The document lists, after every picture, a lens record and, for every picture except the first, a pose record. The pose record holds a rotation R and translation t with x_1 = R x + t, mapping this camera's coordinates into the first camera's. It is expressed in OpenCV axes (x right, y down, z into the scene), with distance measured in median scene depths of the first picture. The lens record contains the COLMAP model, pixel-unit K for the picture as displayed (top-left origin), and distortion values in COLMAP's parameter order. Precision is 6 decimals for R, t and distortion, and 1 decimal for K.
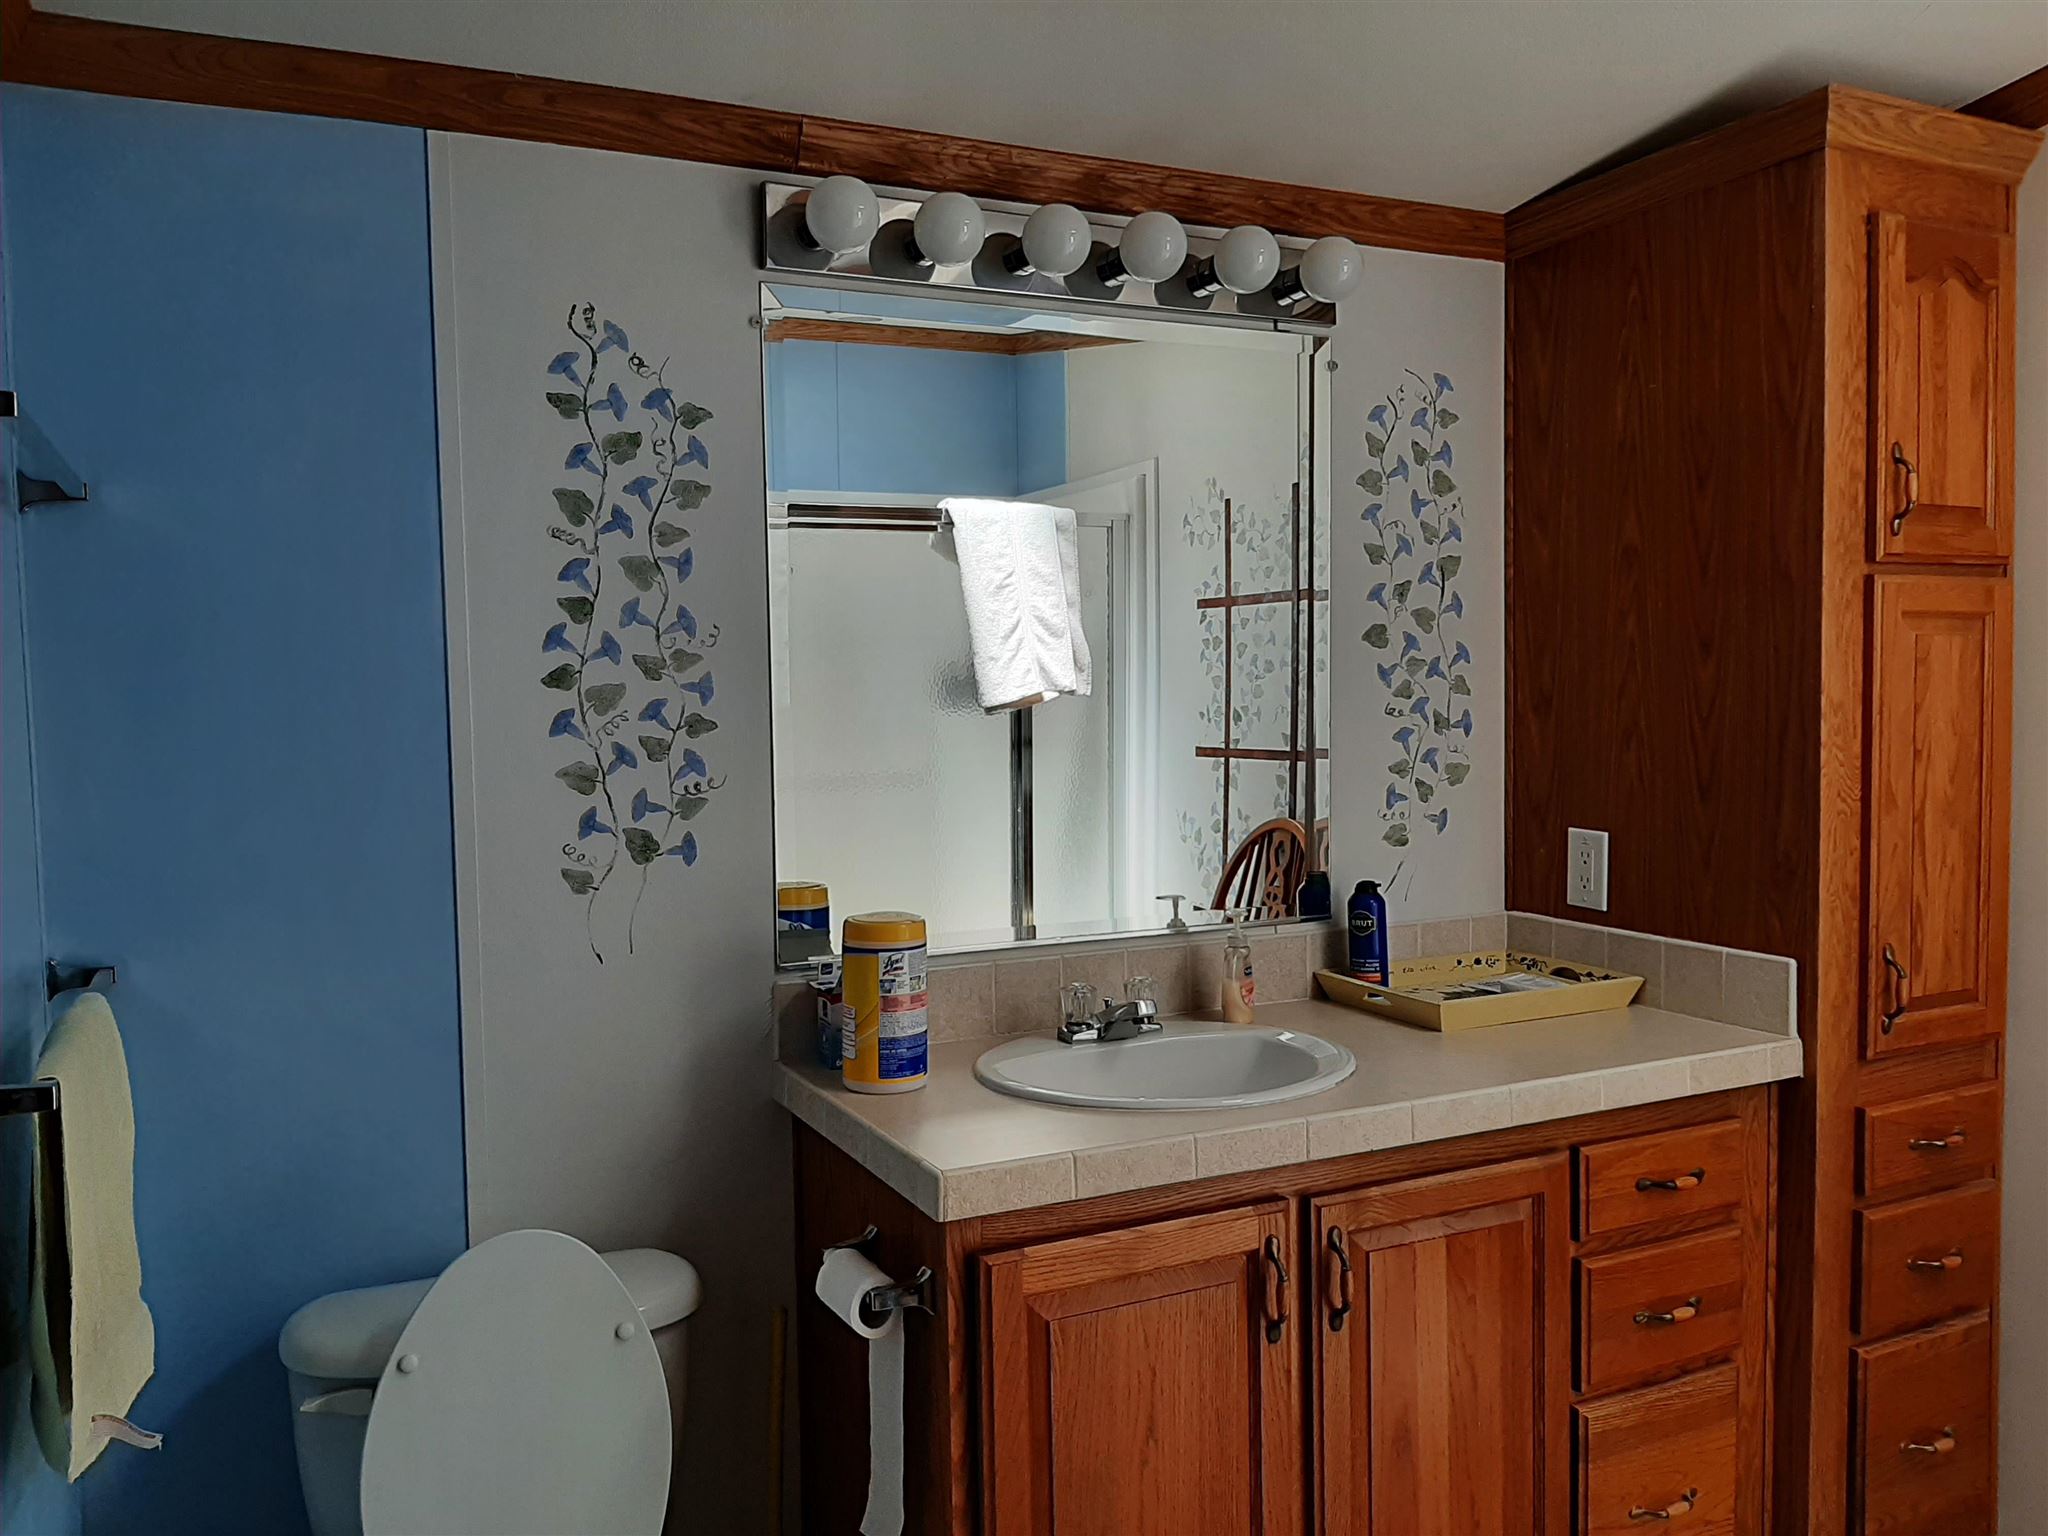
lens RADIAL K [[1586.7, 0, 1018.0], [0, 1586.7, 763.7], [0, 0, 1]] dist [0.081357, -0.157189]
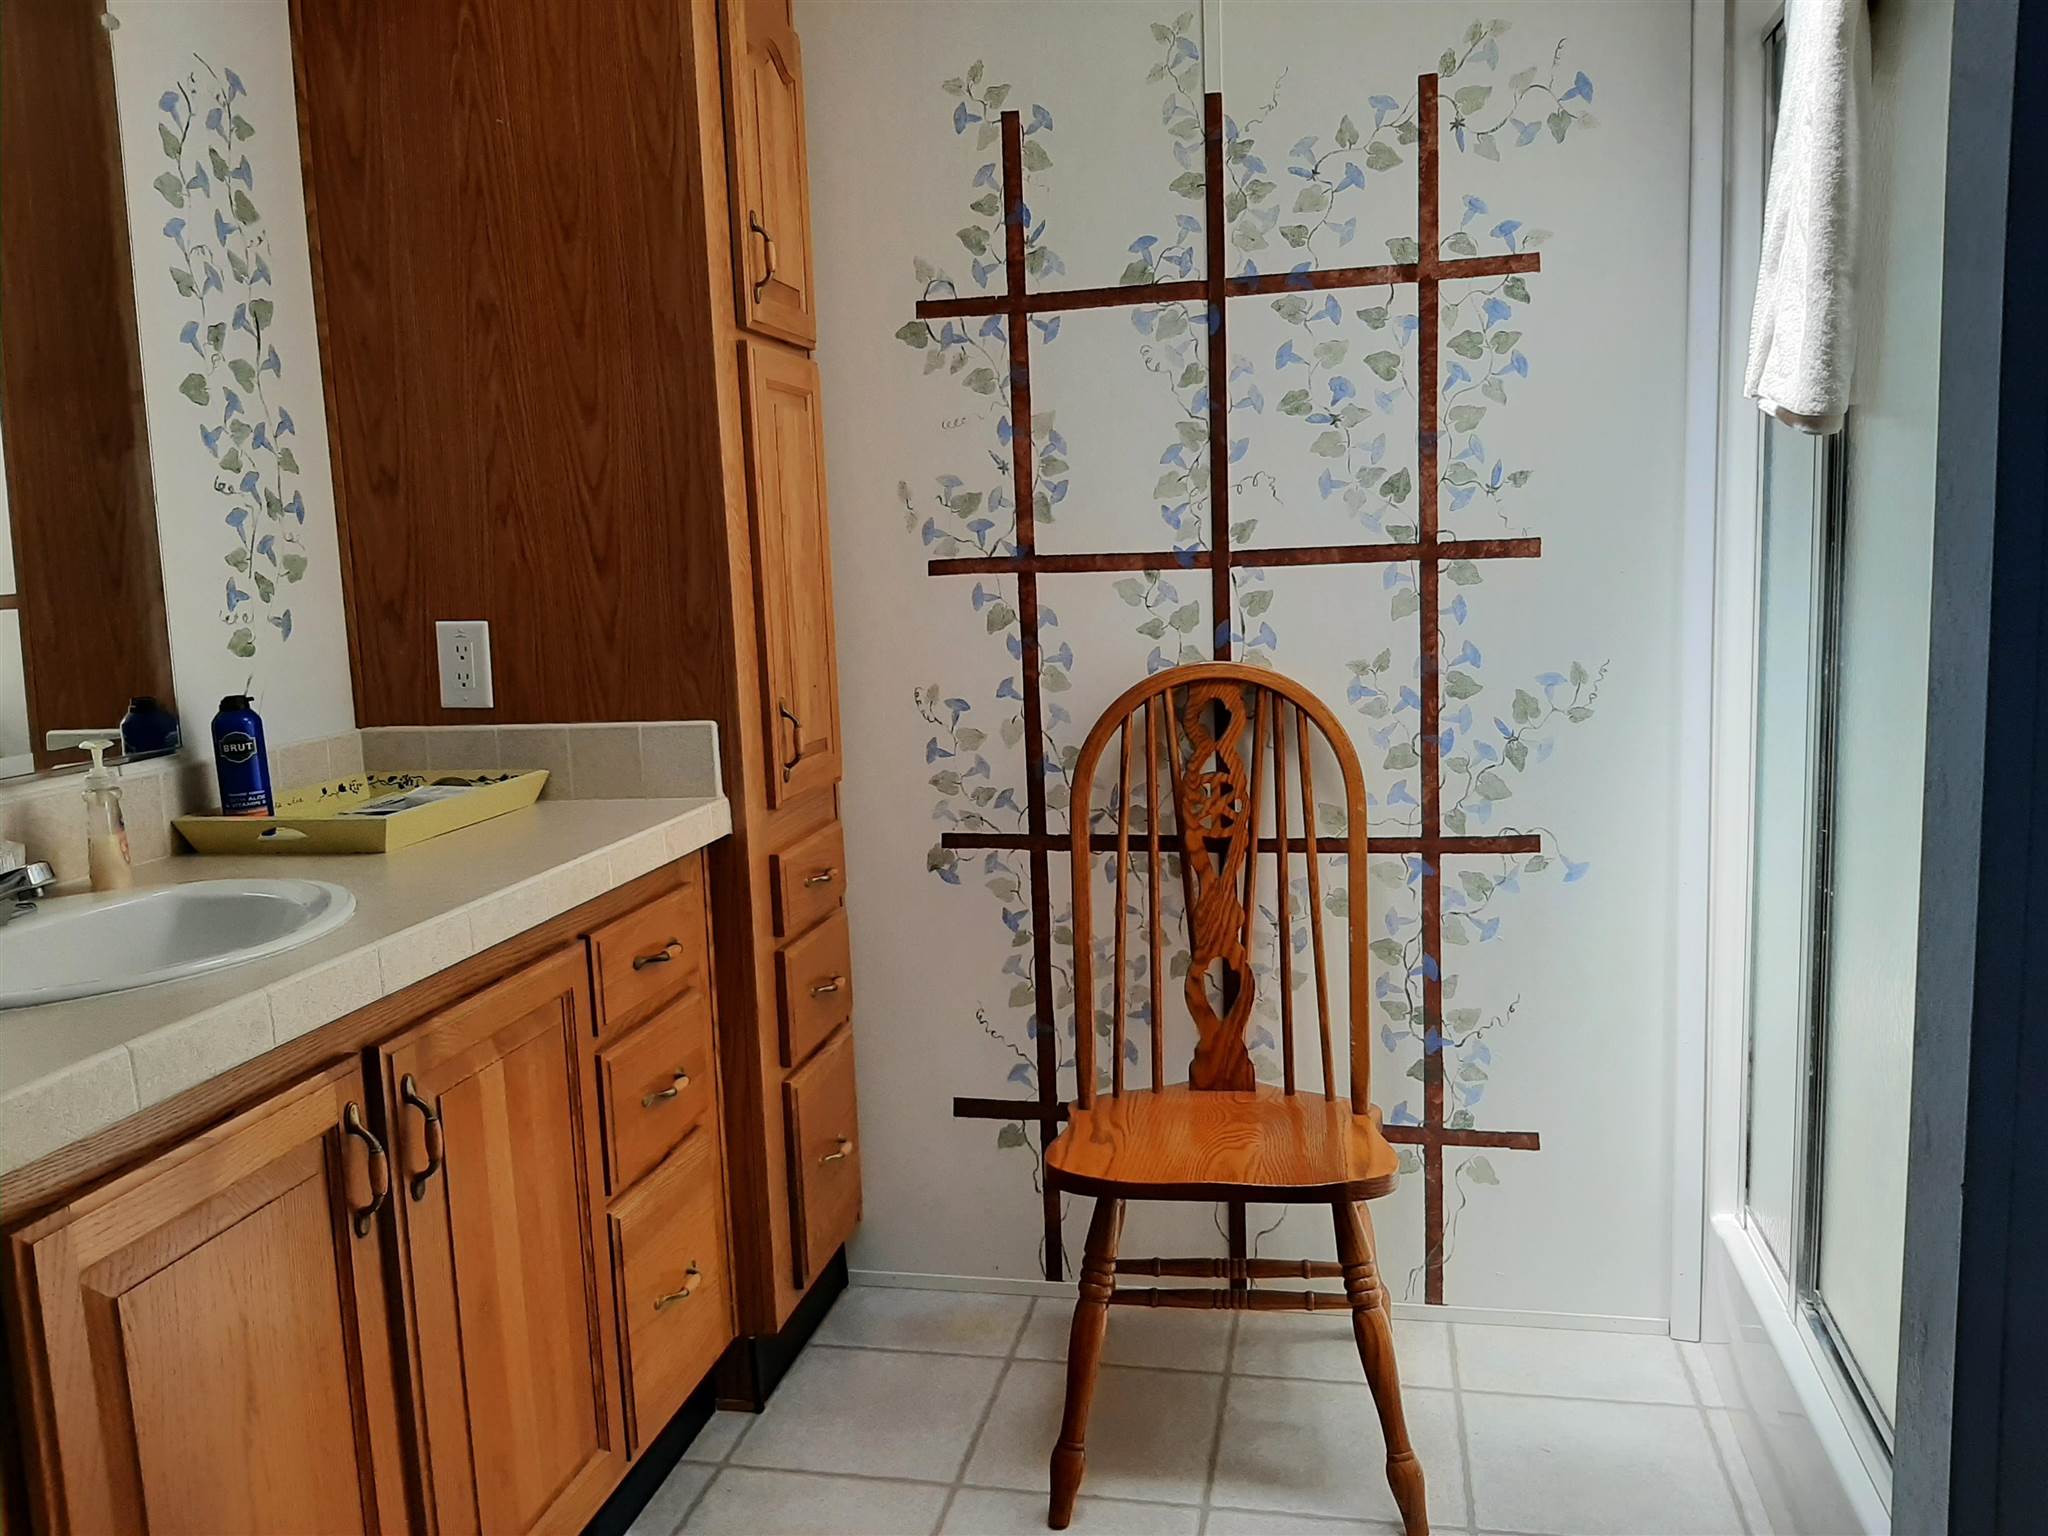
lens RADIAL K [[1595.6, 0, 997.0], [0, 1595.6, 760.6], [0, 0, 1]] dist [0.070617, -0.153797]
pose [[0.620491, -0.112063, 0.776165, -0.171198], [0.072406, 0.993696, 0.085587, 0.064808], [-0.780863, 0.003093, 0.624694, 0.201050]]
